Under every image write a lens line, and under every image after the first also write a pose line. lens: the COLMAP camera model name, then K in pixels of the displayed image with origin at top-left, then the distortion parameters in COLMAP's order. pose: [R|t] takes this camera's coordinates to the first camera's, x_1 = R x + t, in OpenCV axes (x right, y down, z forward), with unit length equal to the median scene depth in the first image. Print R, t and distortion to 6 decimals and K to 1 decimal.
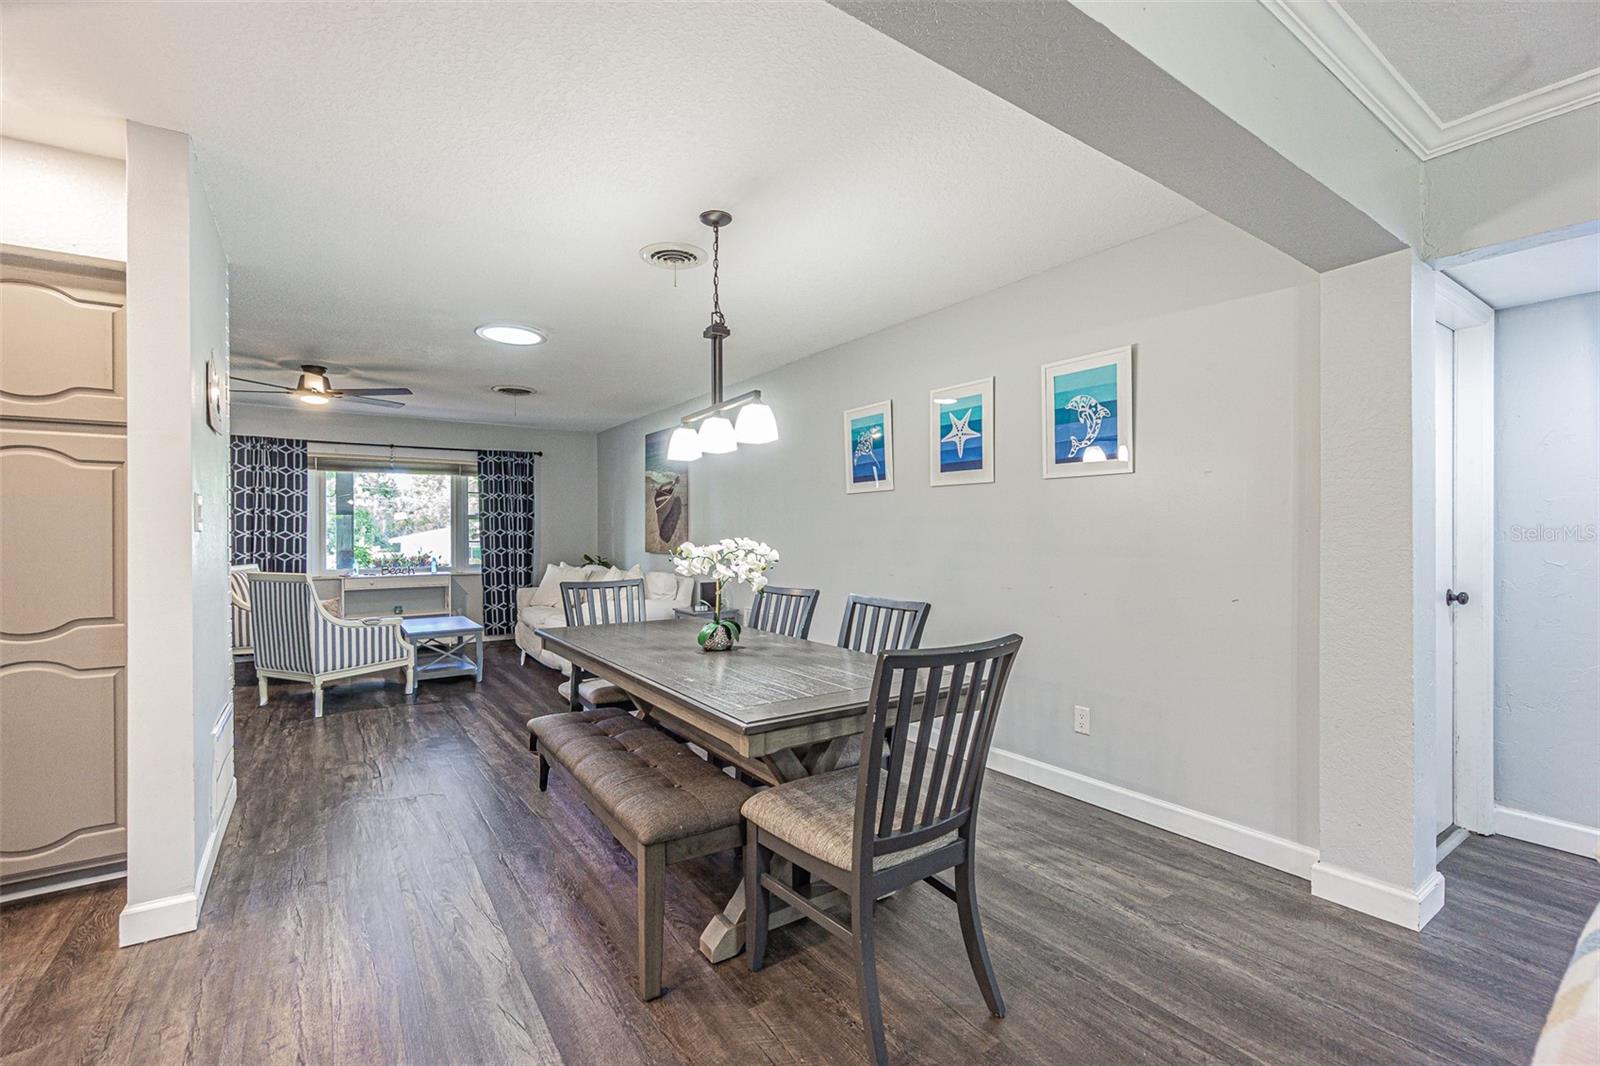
lens RADIAL K [[698.7, 0, 796.0], [0, 698.7, 534.5], [0, 0, 1]] dist [-0.000505, -0.000051]
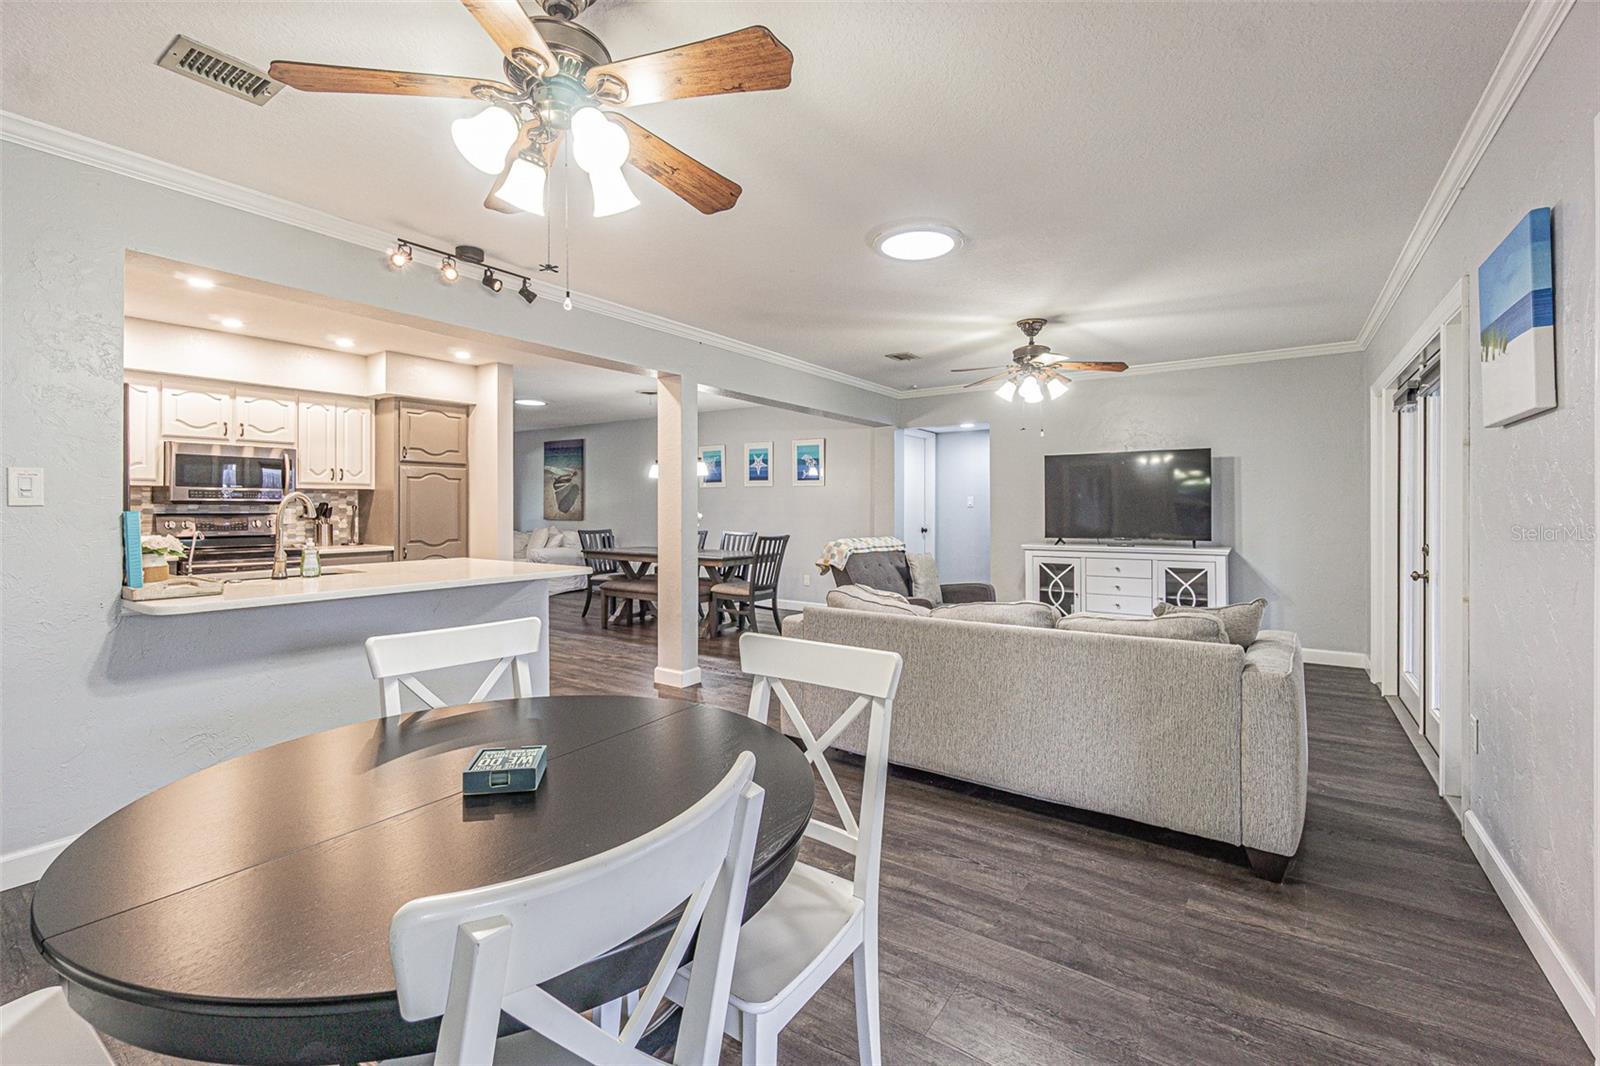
lens RADIAL K [[698.7, 0, 798.1], [0, 698.7, 516.9], [0, 0, 1]] dist [-0.000505, -0.000051]
pose [[0.934813, 0.000792, 0.355139, -0.465753], [-0.004443, 0.999945, 0.009465, 0.006459], [-0.355112, -0.010426, 0.934766, -1.213256]]
